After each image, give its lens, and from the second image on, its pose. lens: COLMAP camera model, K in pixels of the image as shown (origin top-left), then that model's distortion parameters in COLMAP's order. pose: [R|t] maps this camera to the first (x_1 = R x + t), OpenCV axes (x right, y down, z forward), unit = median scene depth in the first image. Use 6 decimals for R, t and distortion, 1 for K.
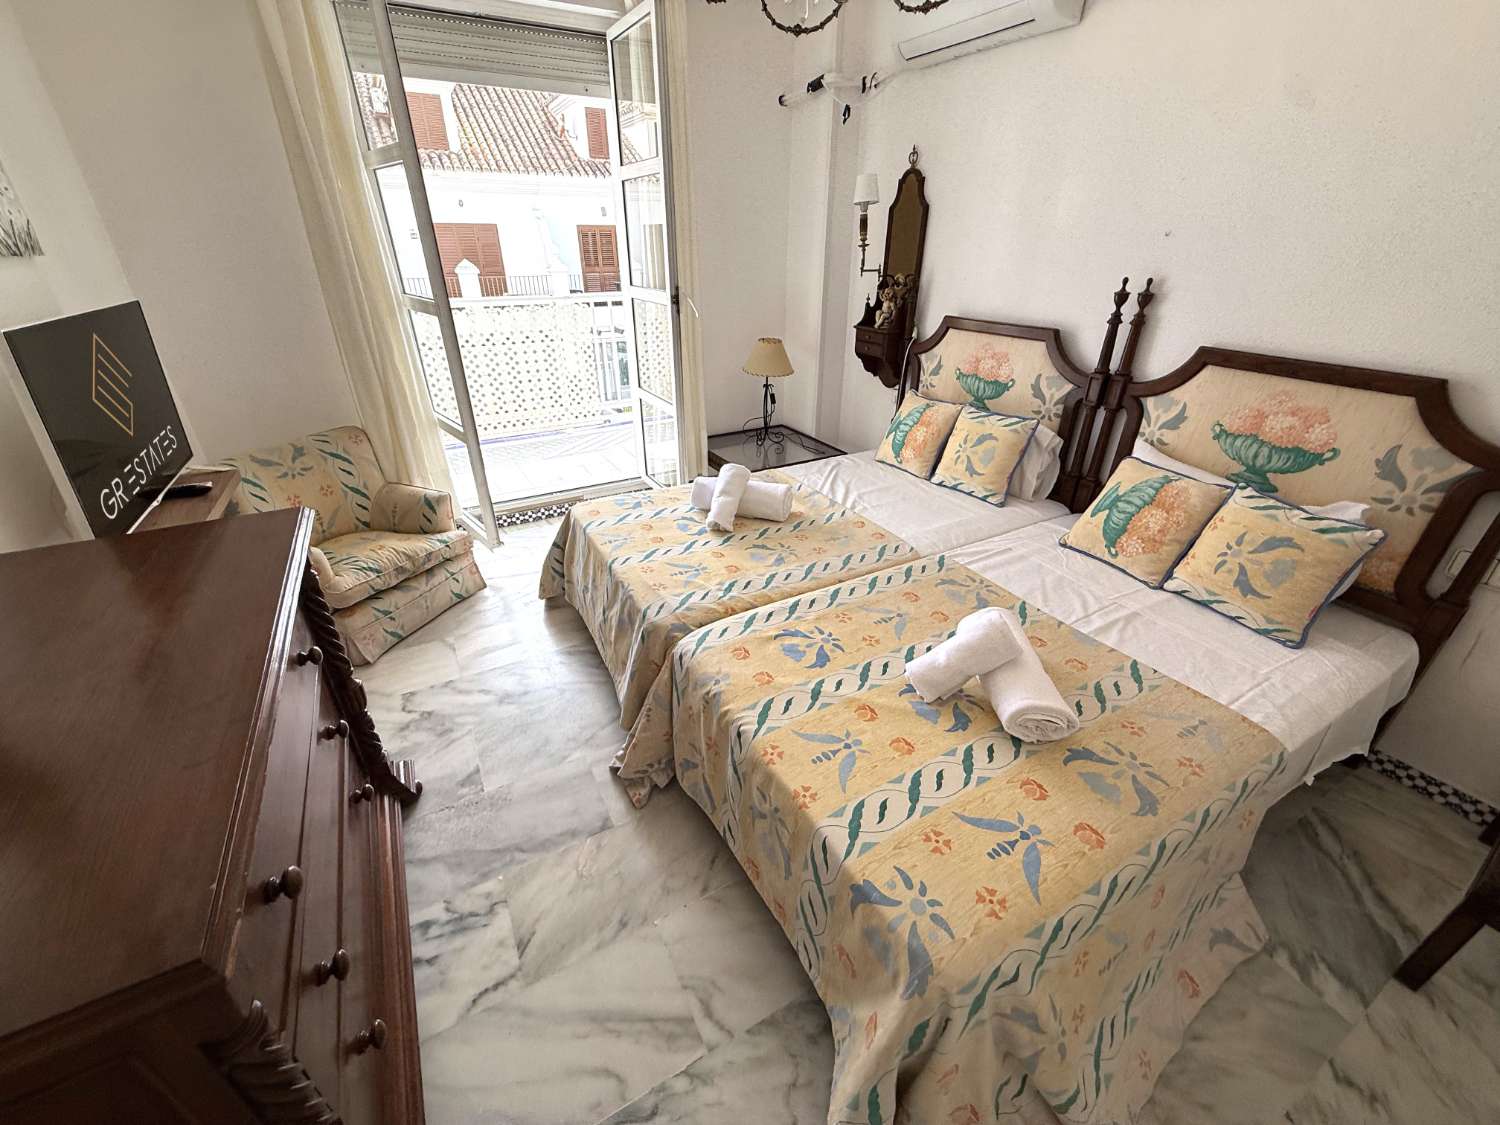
lens RADIAL K [[598.0, 0, 743.1], [0, 598.0, 562.9], [0, 0, 1]] dist [0.000482, -0.000151]
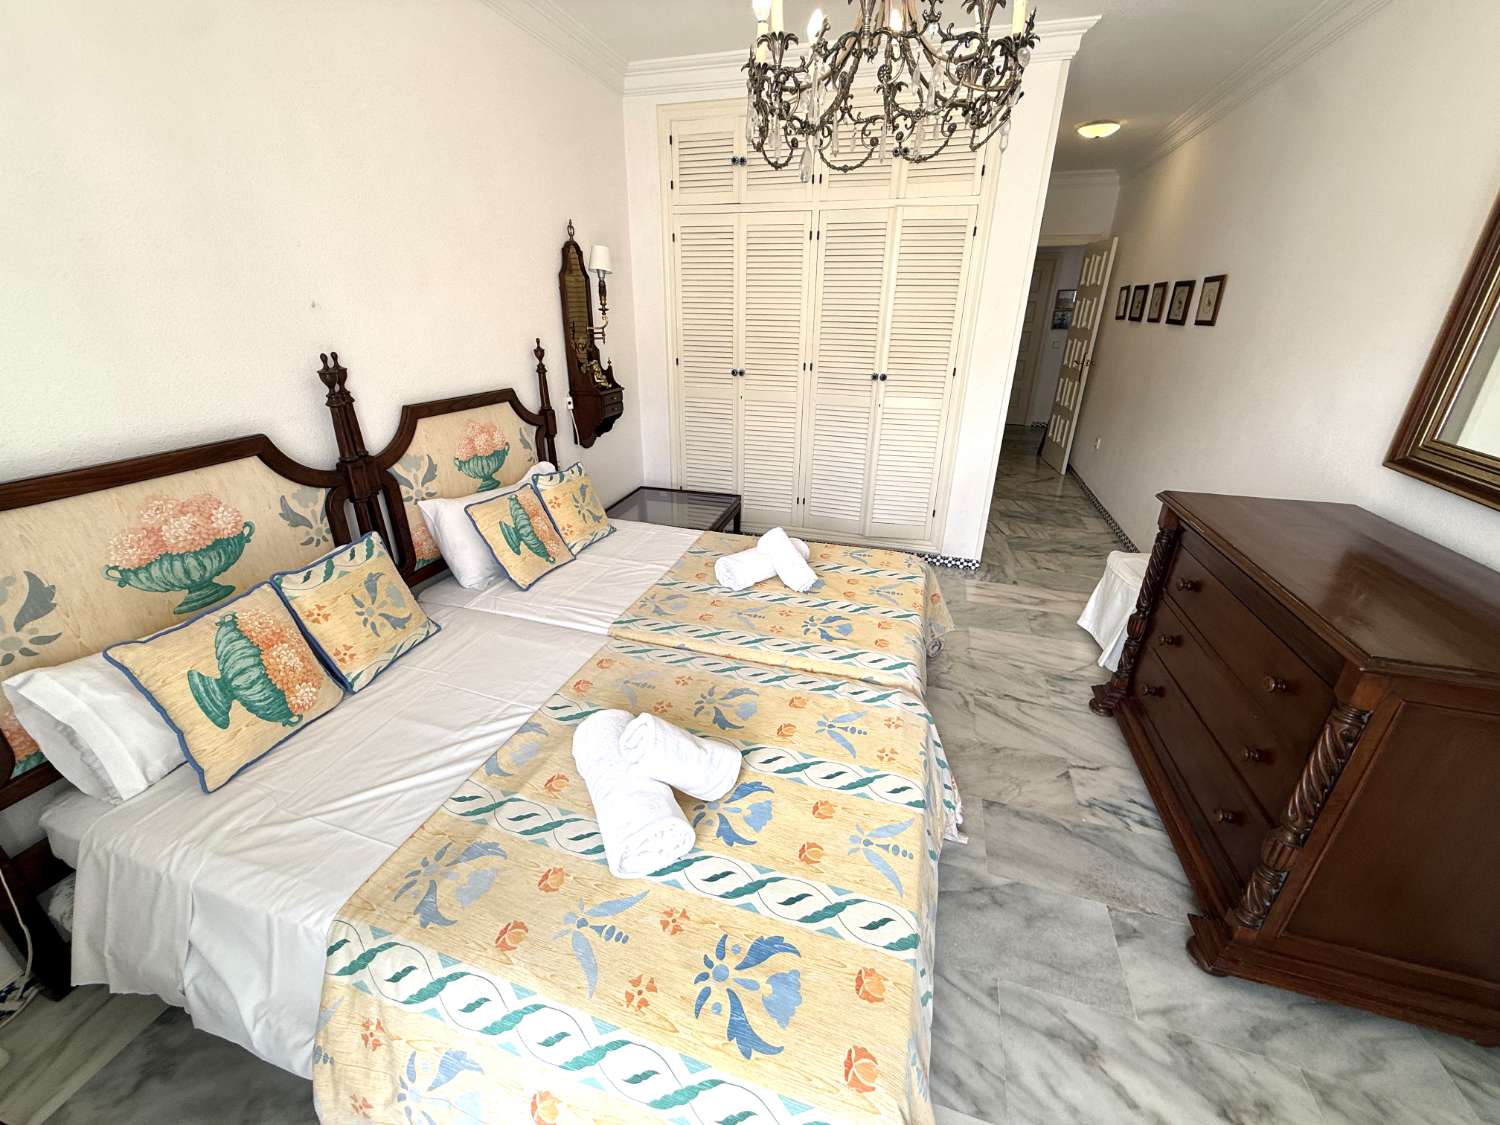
lens RADIAL K [[598.0, 0, 748.1], [0, 598.0, 553.9], [0, 0, 1]] dist [0.000482, -0.000151]
pose [[-0.702248, -0.283244, 0.653162, -0.442711], [0.323627, 0.690176, 0.647242, -0.677364], [-0.634124, 0.665906, -0.393009, 1.212674]]
